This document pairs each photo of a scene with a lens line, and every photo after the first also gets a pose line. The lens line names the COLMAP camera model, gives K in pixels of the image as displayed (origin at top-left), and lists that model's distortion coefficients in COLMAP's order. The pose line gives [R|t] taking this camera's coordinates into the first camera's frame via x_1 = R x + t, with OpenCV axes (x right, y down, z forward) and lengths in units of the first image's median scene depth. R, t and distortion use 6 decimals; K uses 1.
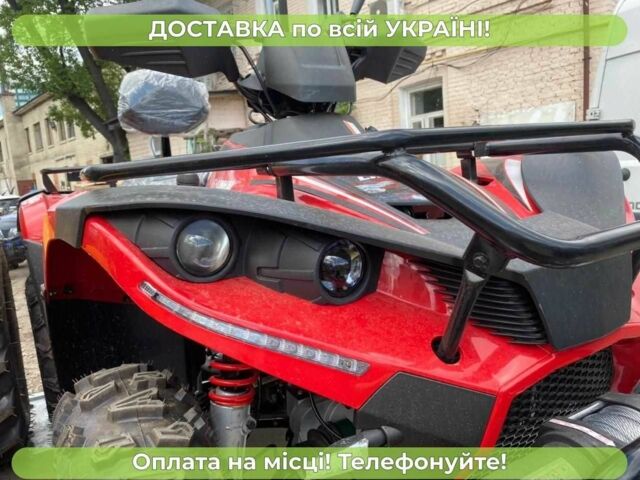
lens RADIAL K [[484.3, 0, 320.0], [0, 484.3, 240.0], [0, 0, 1]] dist [0.004888, -0.013612]
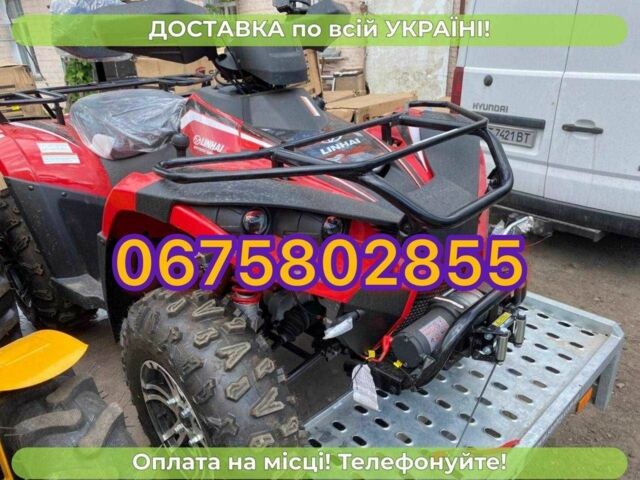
lens RADIAL K [[484.3, 0, 320.0], [0, 484.3, 240.0], [0, 0, 1]] dist [0.004888, -0.013612]
pose [[0.971369, -0.064889, 0.228542, -0.303077], [0.003594, 0.965880, 0.258965, -0.271821], [-0.237548, -0.250730, 0.938459, -0.498252]]
